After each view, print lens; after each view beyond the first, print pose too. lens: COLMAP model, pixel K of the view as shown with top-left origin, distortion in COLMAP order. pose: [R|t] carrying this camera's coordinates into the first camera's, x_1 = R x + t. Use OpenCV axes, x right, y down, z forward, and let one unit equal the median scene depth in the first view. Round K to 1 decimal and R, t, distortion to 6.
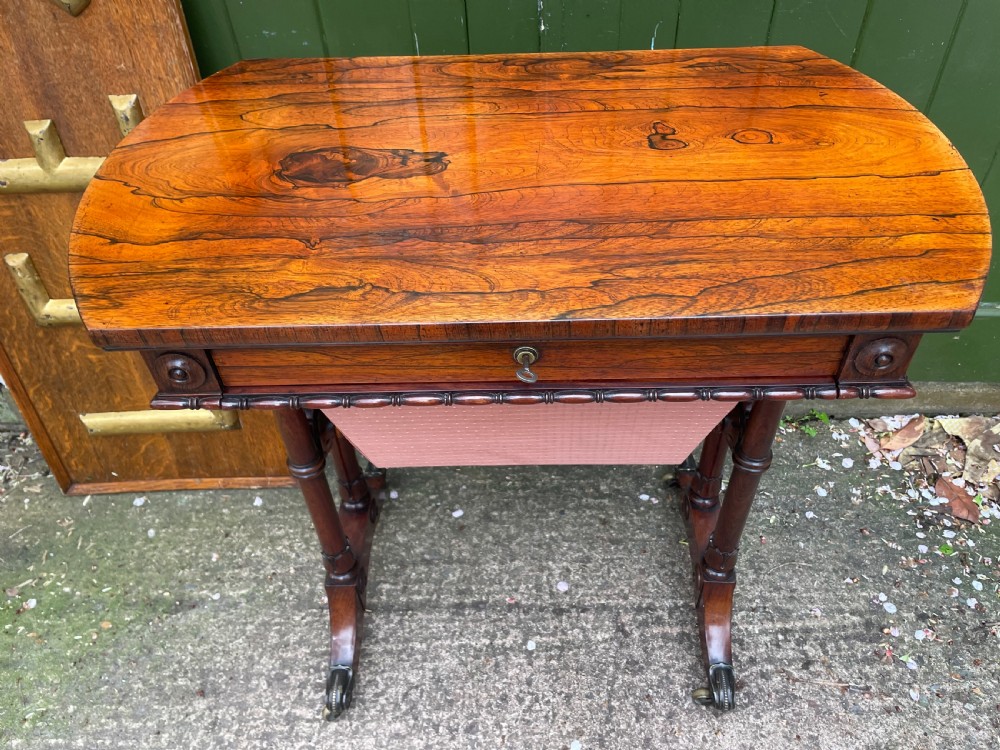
lens RADIAL K [[766.5, 0, 510.9], [0, 766.5, 376.2], [0, 0, 1]] dist [0.082555, -0.115659]
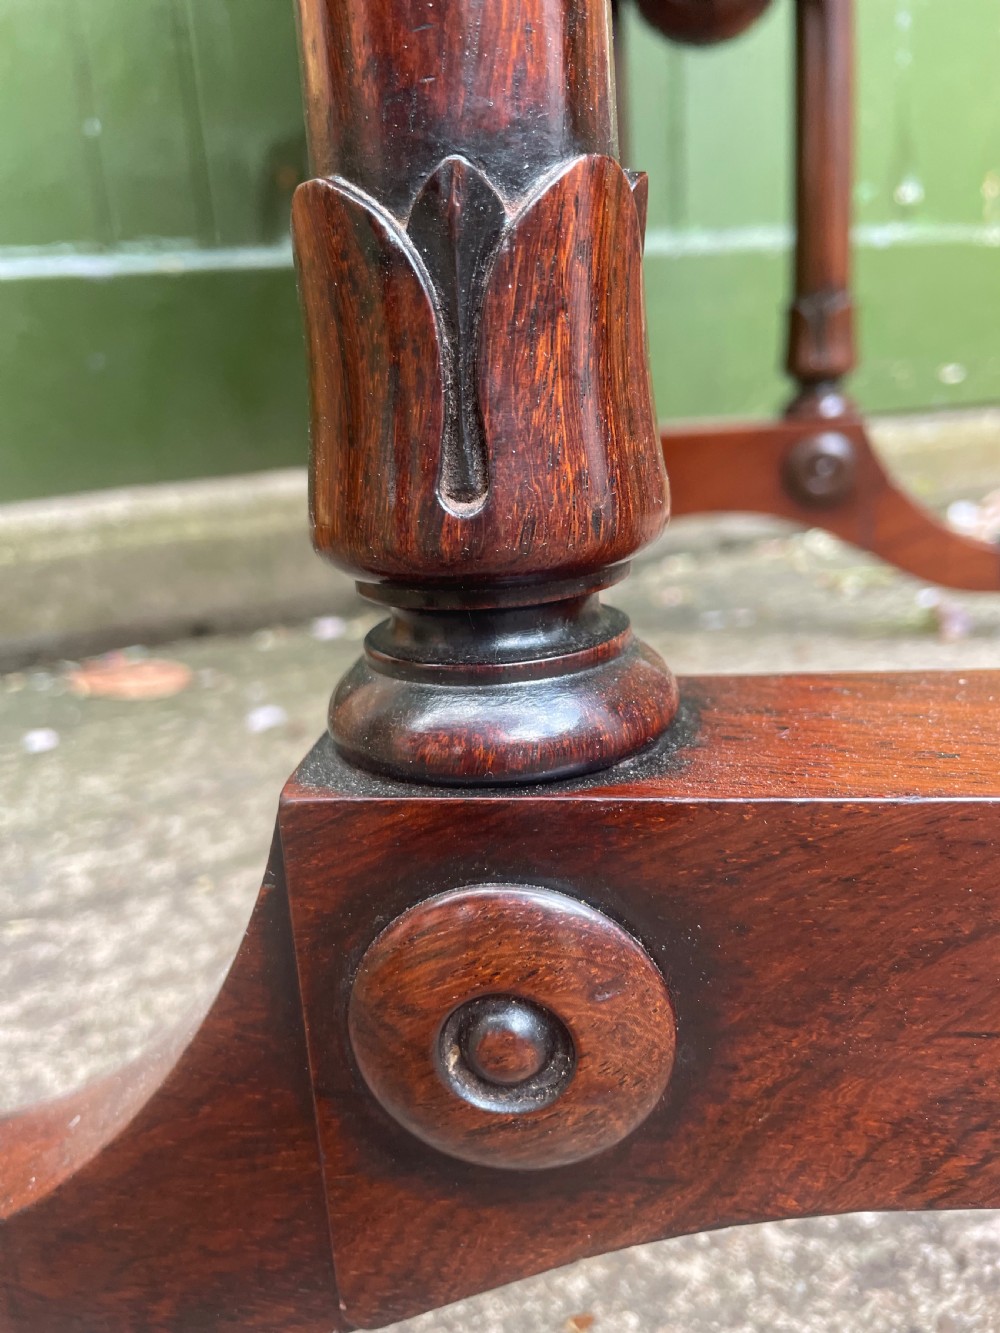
lens RADIAL K [[1067.7, 0, 491.9], [0, 1067.7, 671.2], [0, 0, 1]] dist [0.078296, -0.114221]
pose [[0.909027, -0.150781, 0.388504, -0.172204], [0.323798, 0.842420, -0.430678, 0.430734], [-0.262345, 0.517295, 0.814605, 0.660483]]
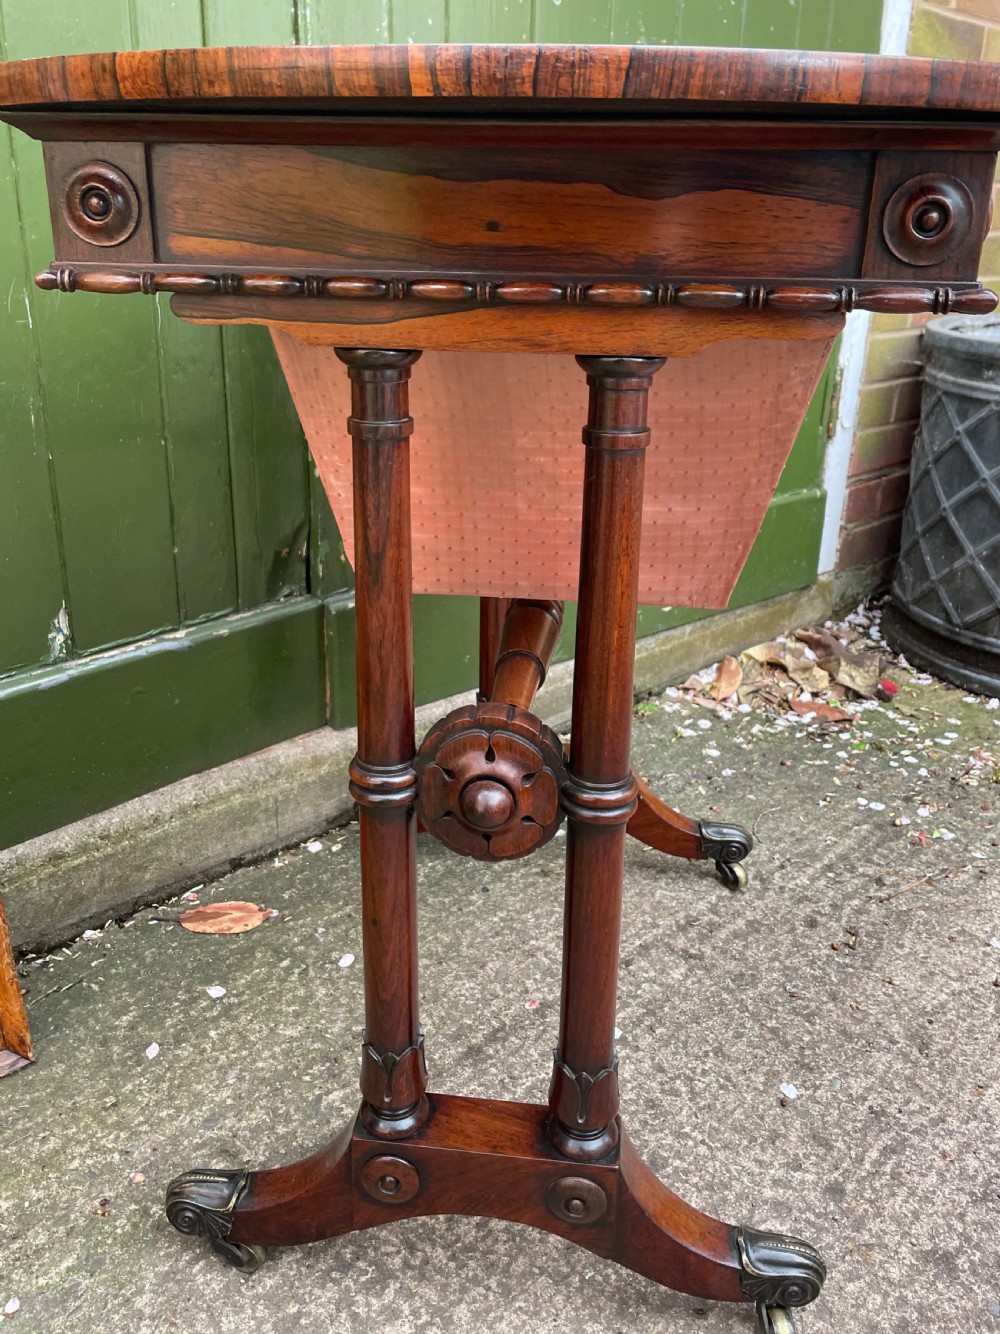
lens RADIAL K [[1113.6, 0, 494.8], [0, 1113.6, 671.0], [0, 0, 1]] dist [0.079950, -0.118865]
pose [[0.733387, -0.227121, 0.640749, -0.516925], [0.447985, 0.870402, -0.204230, 0.233422], [-0.511324, 0.436825, 0.740089, 0.273721]]
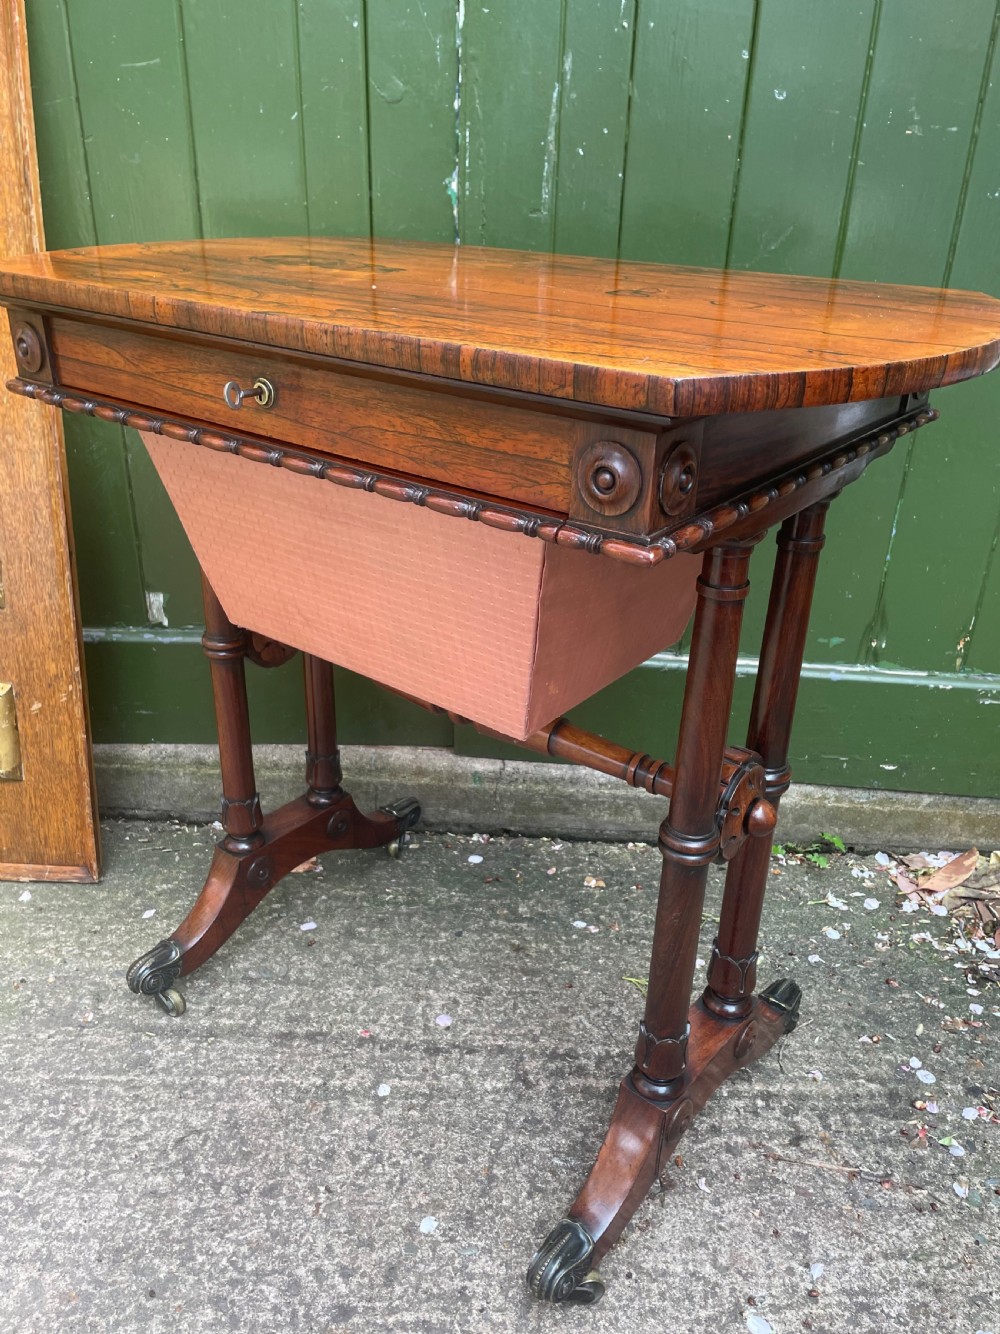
lens RADIAL K [[1068.5, 0, 491.0], [0, 1068.5, 678.7], [0, 0, 1]] dist [0.078296, -0.114221]
pose [[0.997557, 0.068956, -0.011218, 0.100137], [-0.068949, 0.945847, -0.317204, 0.291967], [-0.011263, 0.317203, 0.948291, 0.012759]]
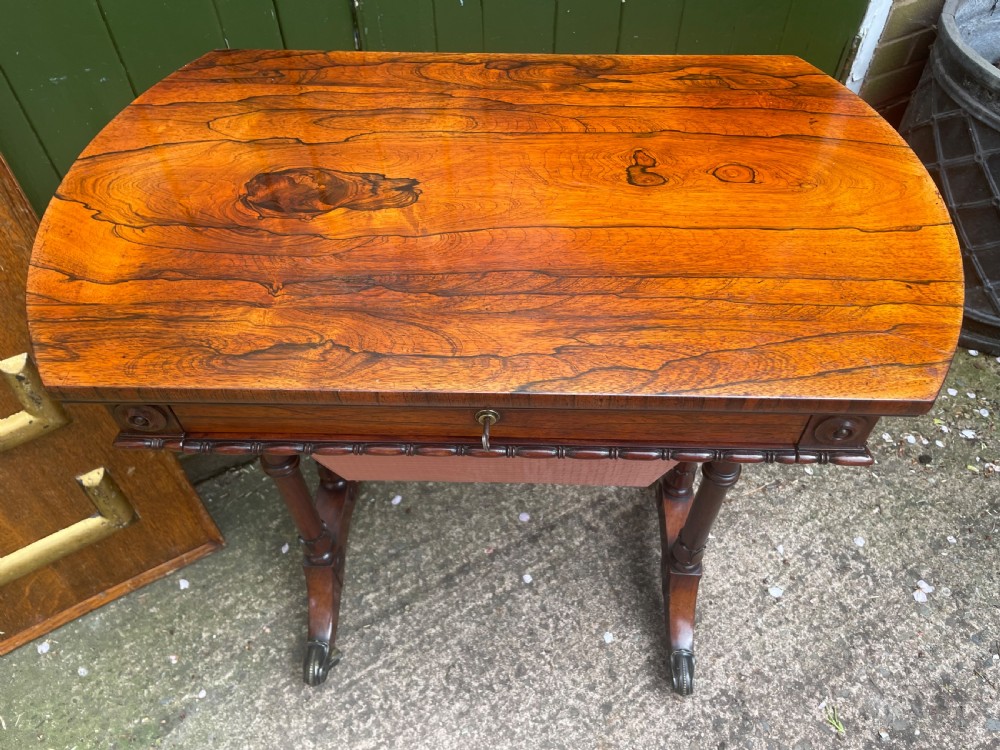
lens RADIAL K [[766.5, 0, 515.3], [0, 766.5, 371.3], [0, 0, 1]] dist [0.082555, -0.115659]
pose [[0.859828, -0.374385, 0.347176, -0.245747], [0.338553, 0.927034, 0.161216, -0.095918], [-0.382201, -0.021081, 0.923839, 0.018092]]
